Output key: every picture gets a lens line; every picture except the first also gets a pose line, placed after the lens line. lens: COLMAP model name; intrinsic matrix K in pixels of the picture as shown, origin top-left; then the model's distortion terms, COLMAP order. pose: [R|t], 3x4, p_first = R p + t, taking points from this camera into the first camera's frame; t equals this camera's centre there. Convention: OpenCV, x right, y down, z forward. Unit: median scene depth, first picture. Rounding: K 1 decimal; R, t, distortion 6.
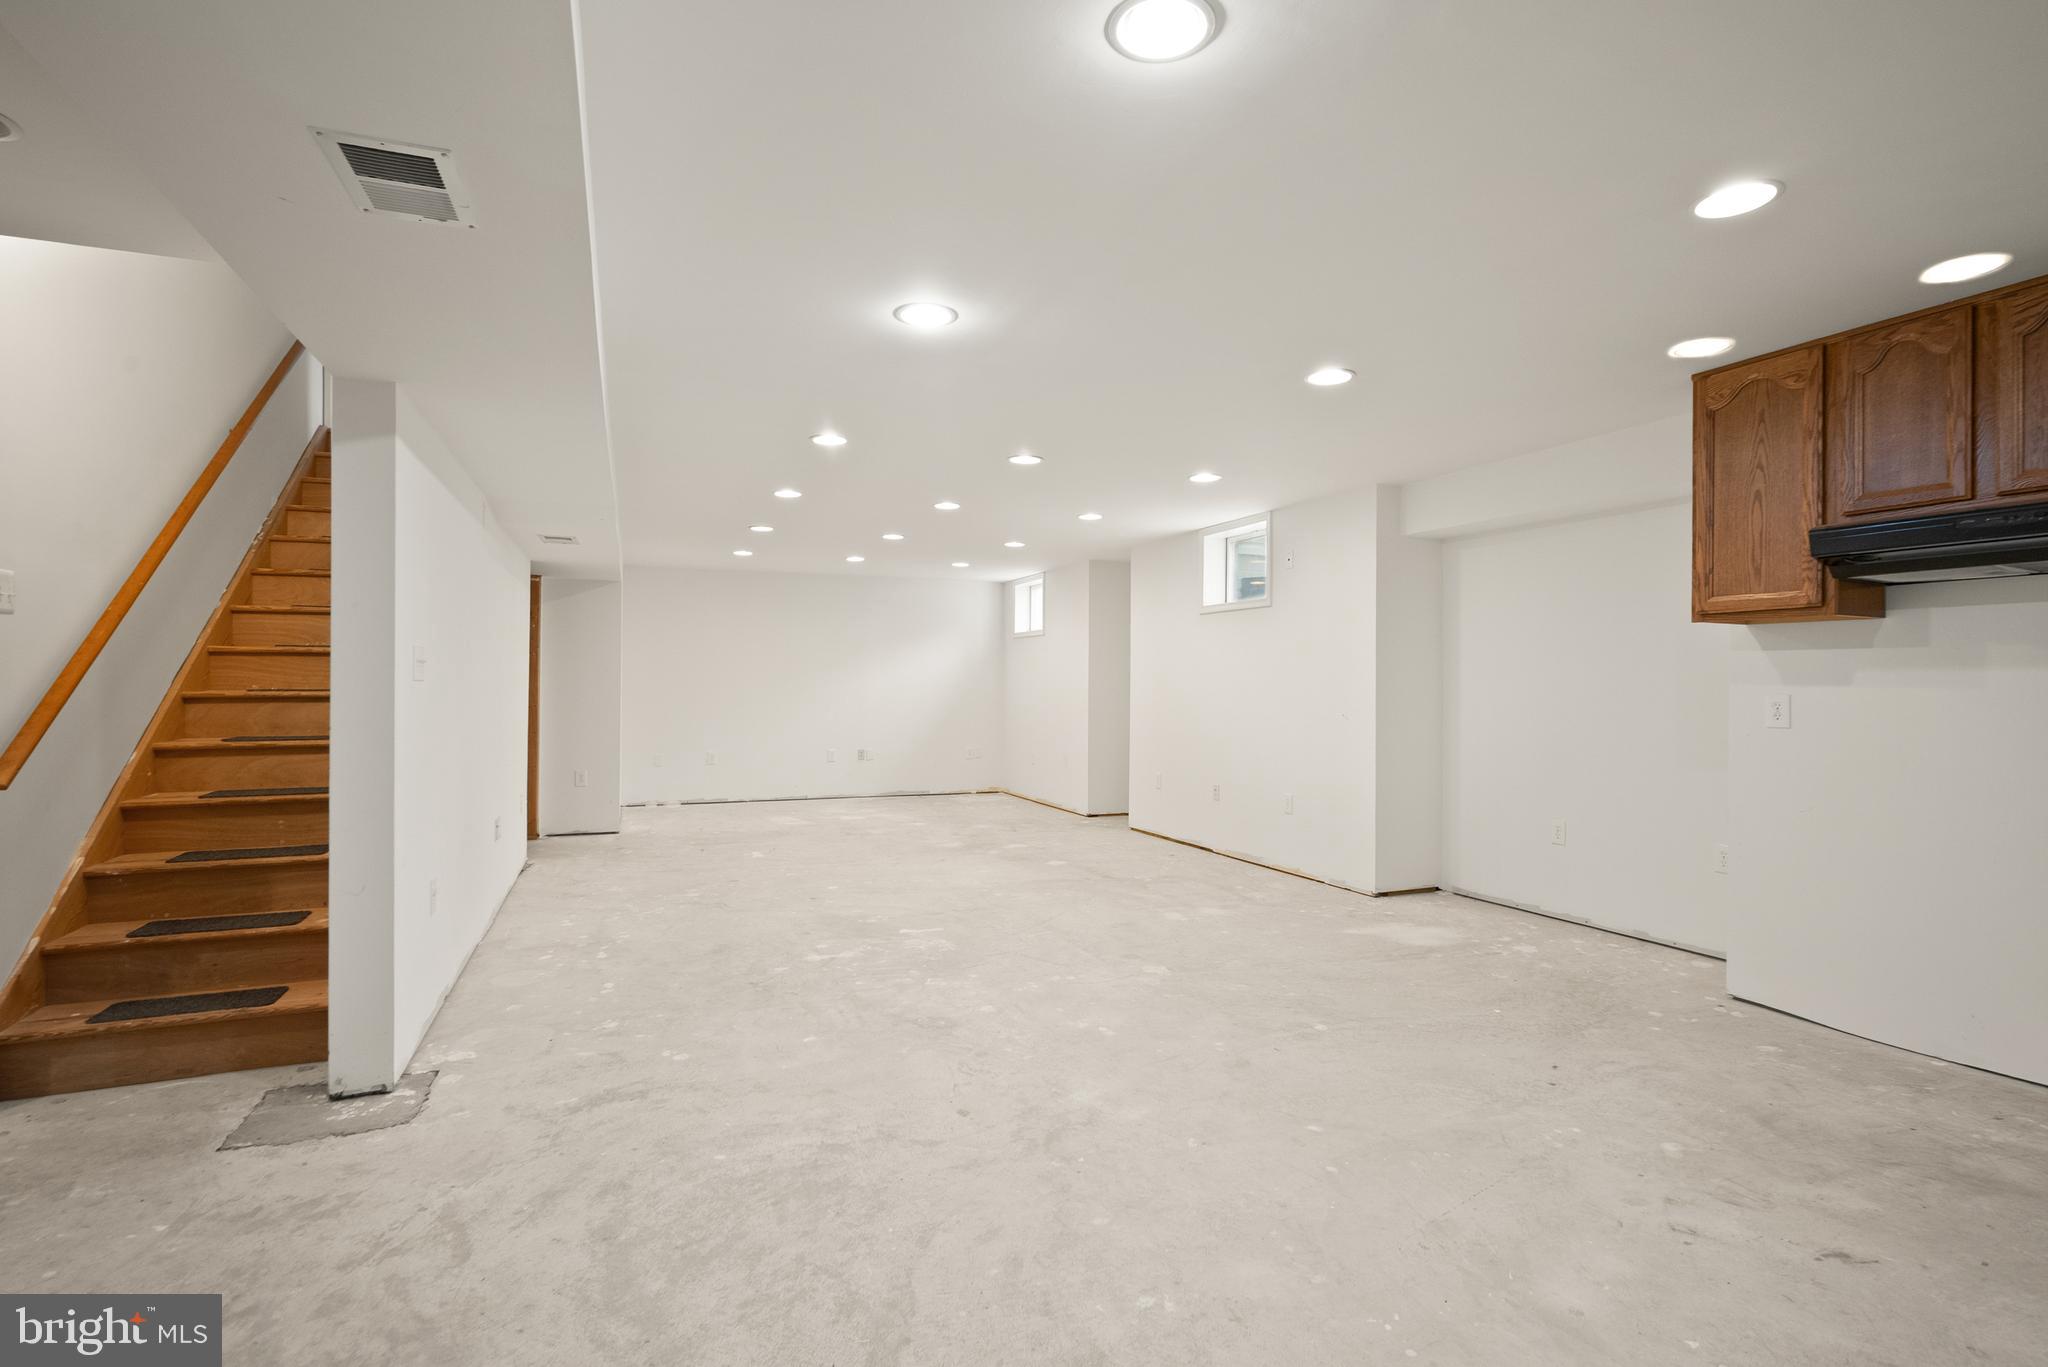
lens RADIAL K [[945.3, 0, 1017.4], [0, 945.3, 683.6], [0, 0, 1]] dist [-0.001593, -0.000096]
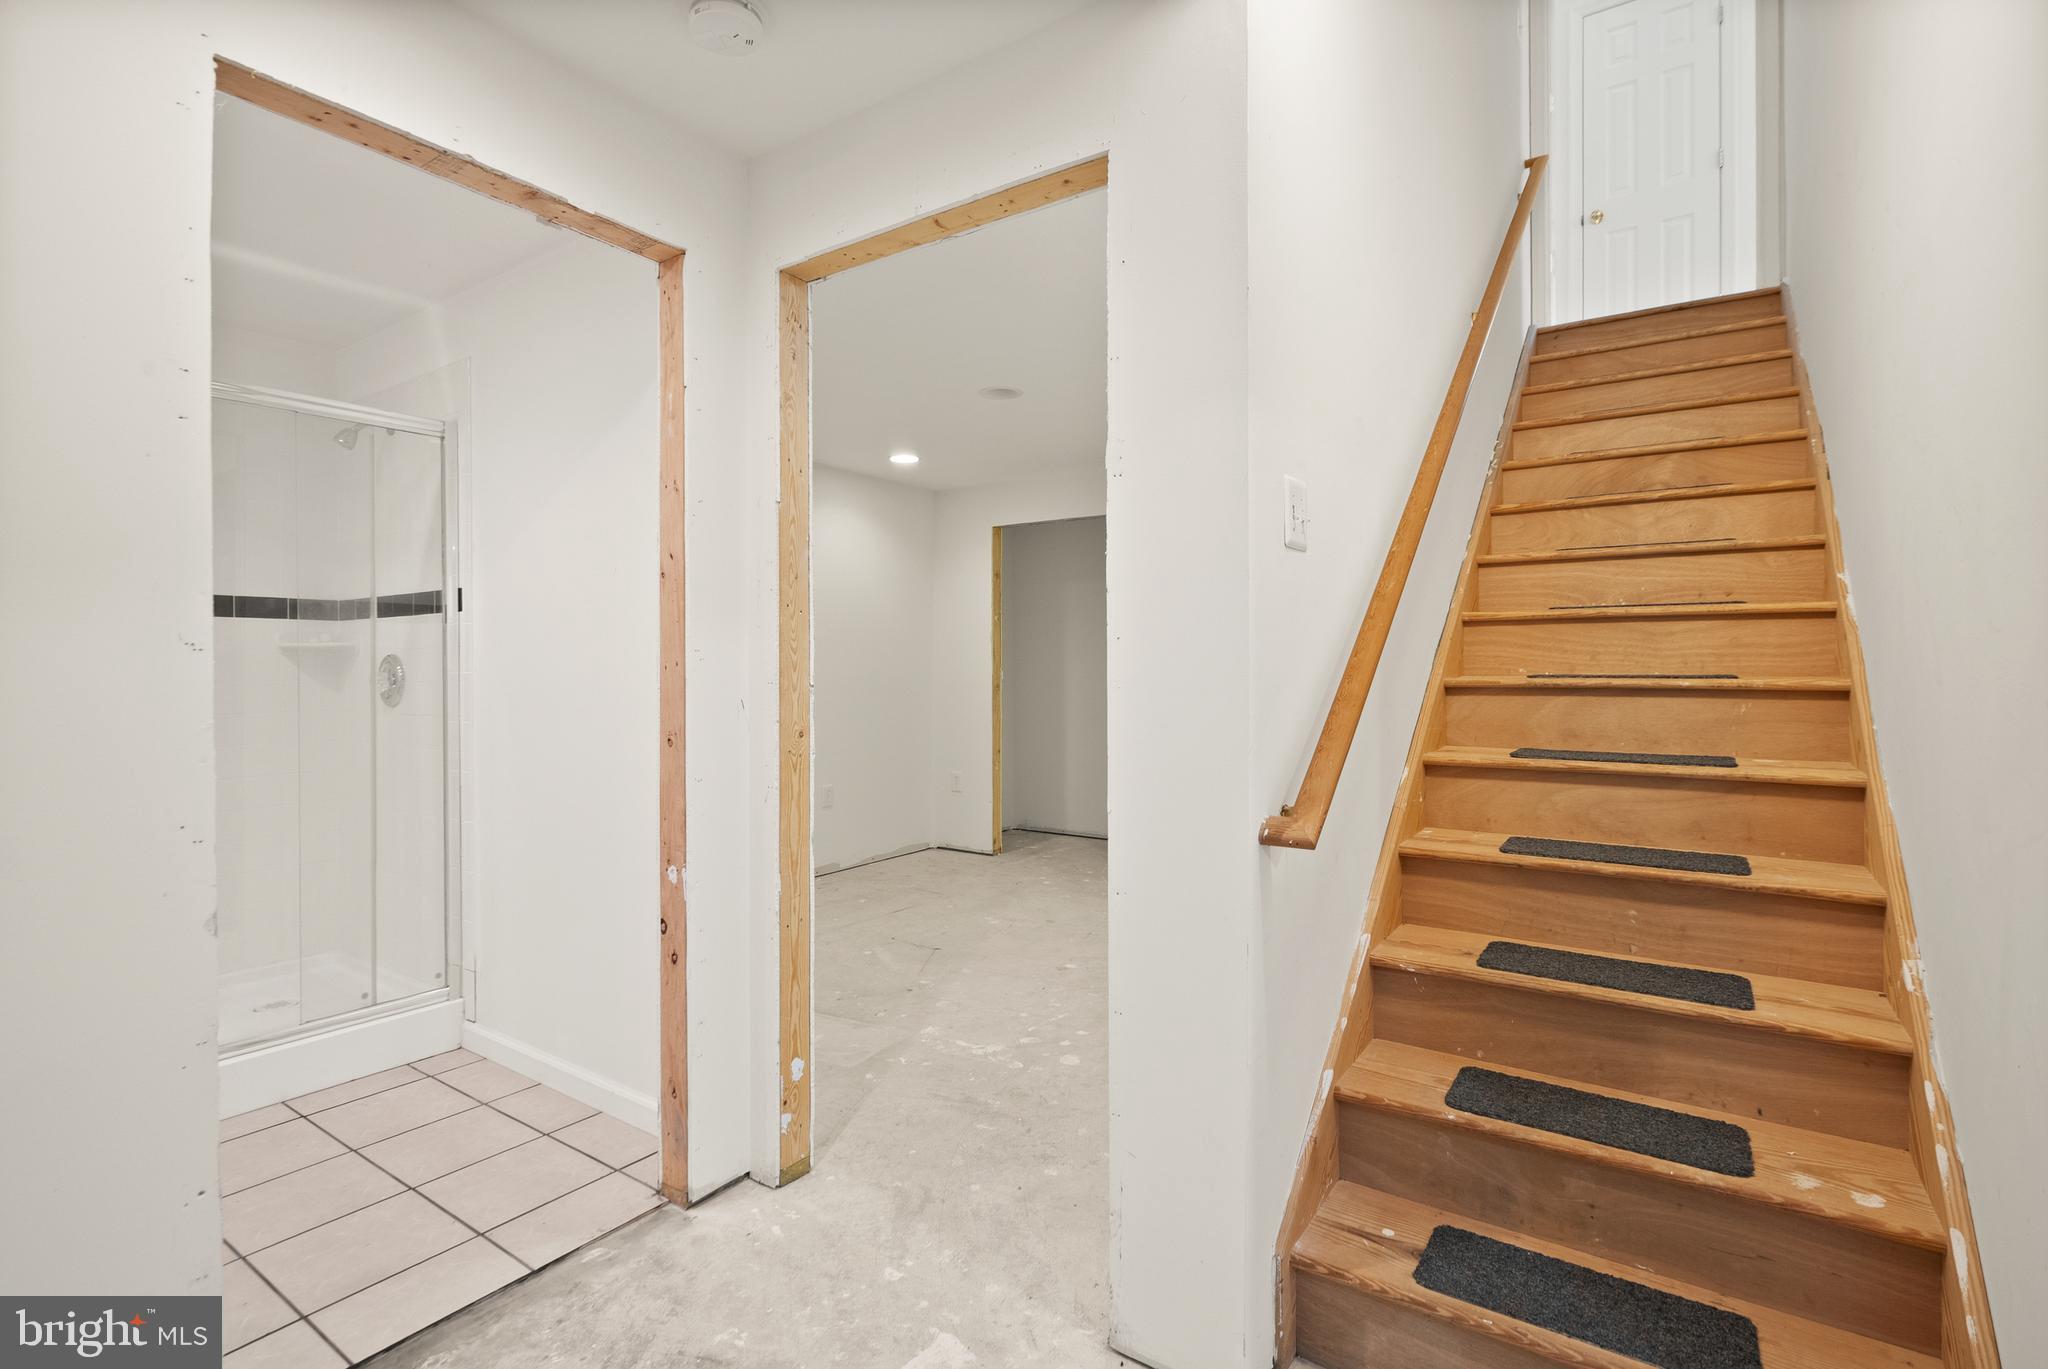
lens RADIAL K [[977.8, 0, 1051.1], [0, 977.8, 677.9], [0, 0, 1]] dist [0.014444, 0.000114]
pose [[0.558099, 0.001383, -0.829773, -0.496915], [0.004673, 0.999978, 0.004809, 0.004267], [0.829761, -0.006561, 0.558080, 0.399411]]
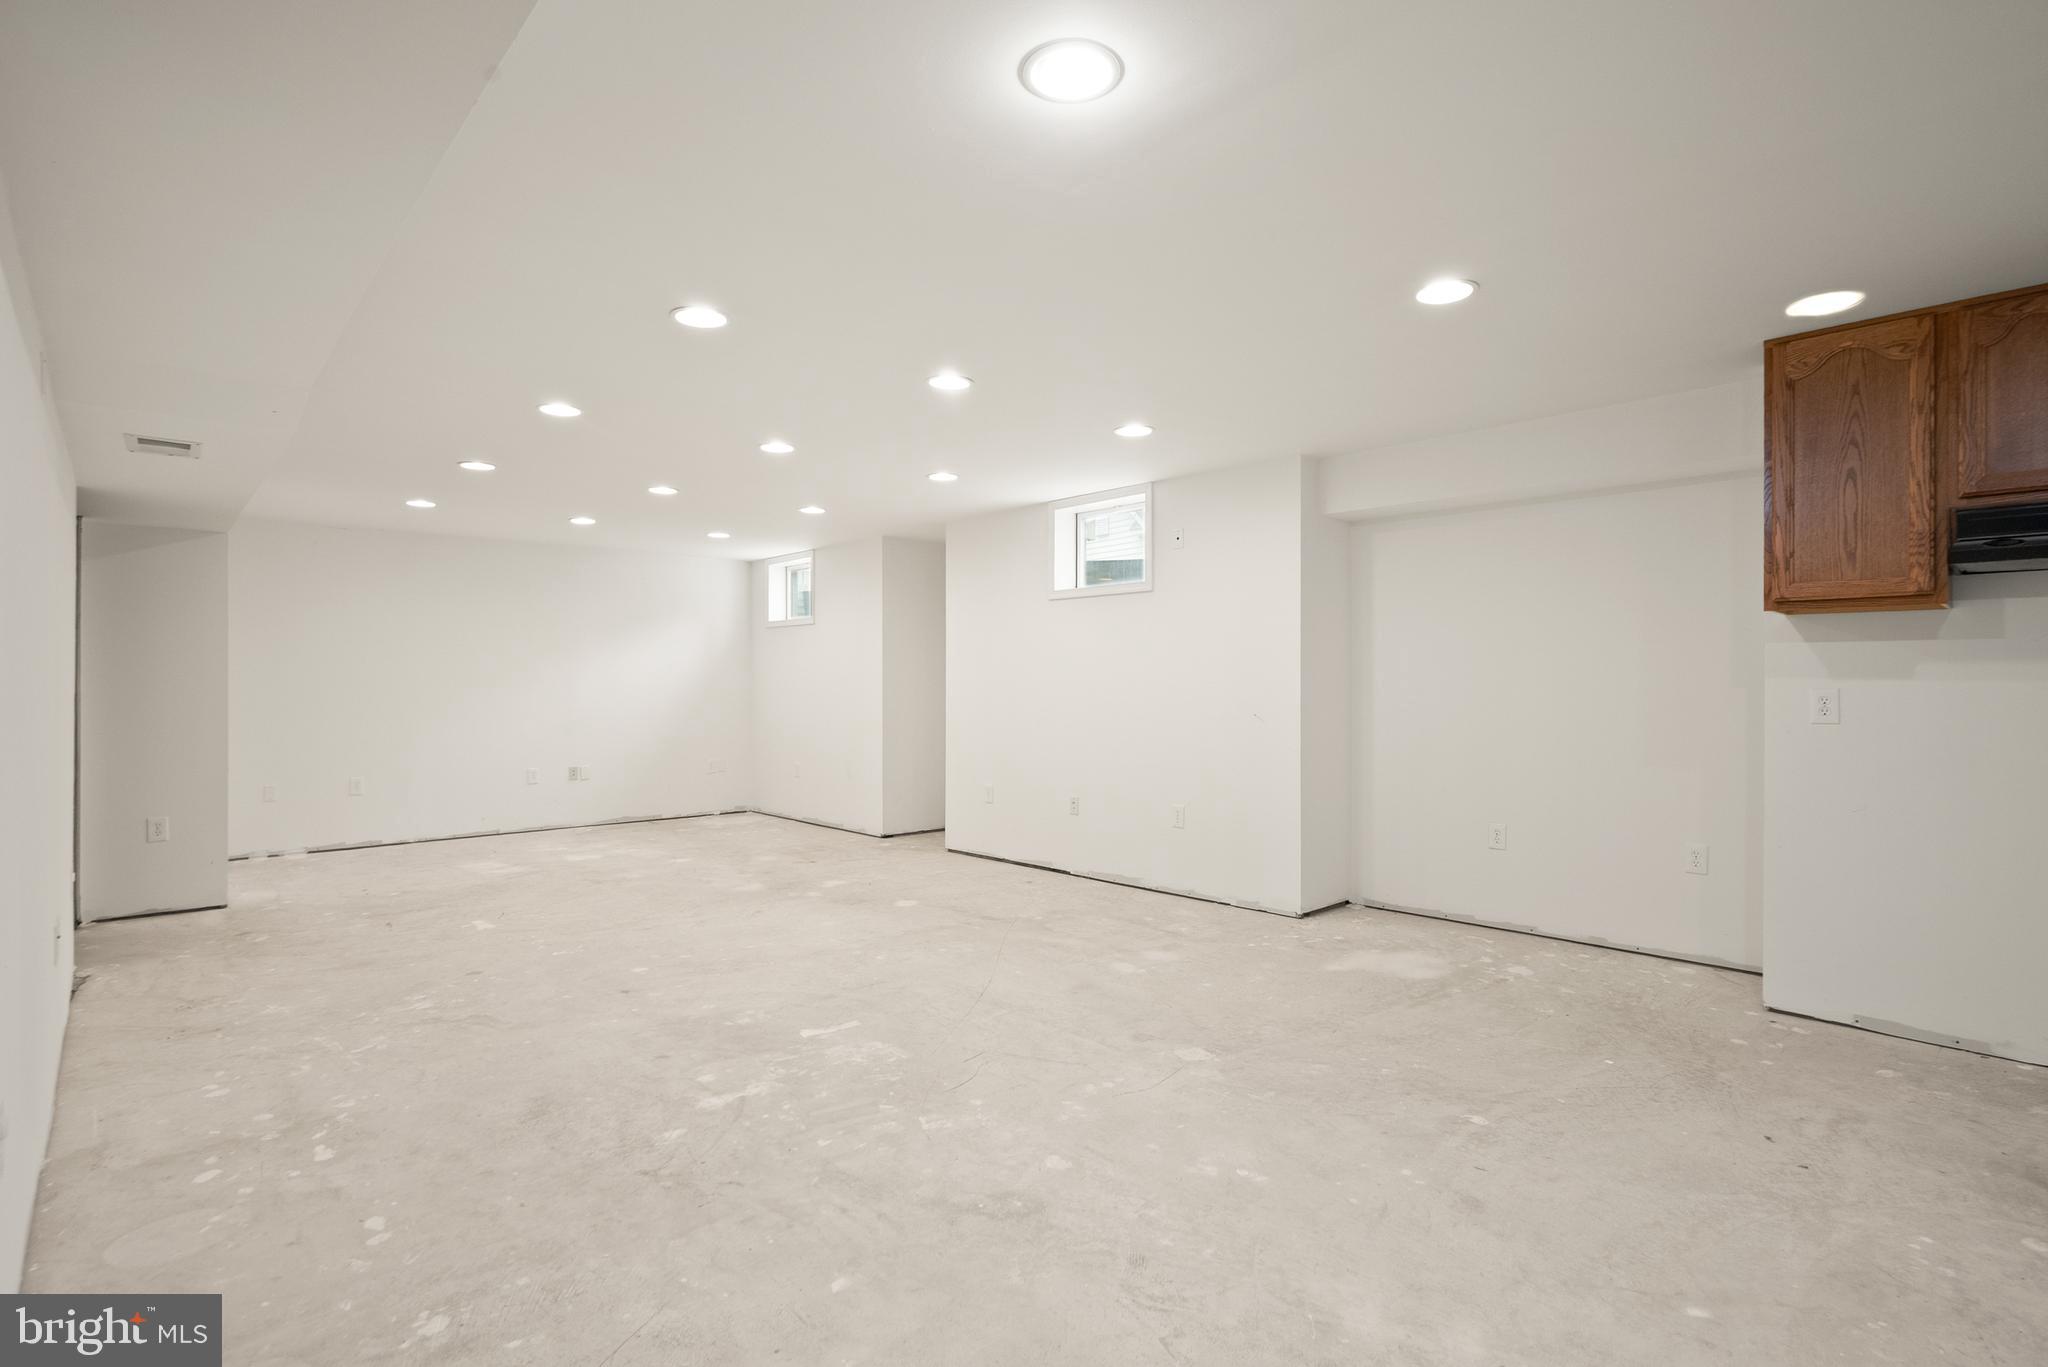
lens RADIAL K [[978.1, 0, 1024.0], [0, 978.1, 683.5], [0, 0, 1]] dist [0.001609, -0.000122]
pose [[0.940232, -0.005394, 0.340493, -0.290799], [0.004626, 0.999985, 0.003068, -0.000202], [-0.340504, -0.001310, 0.940242, 0.353679]]
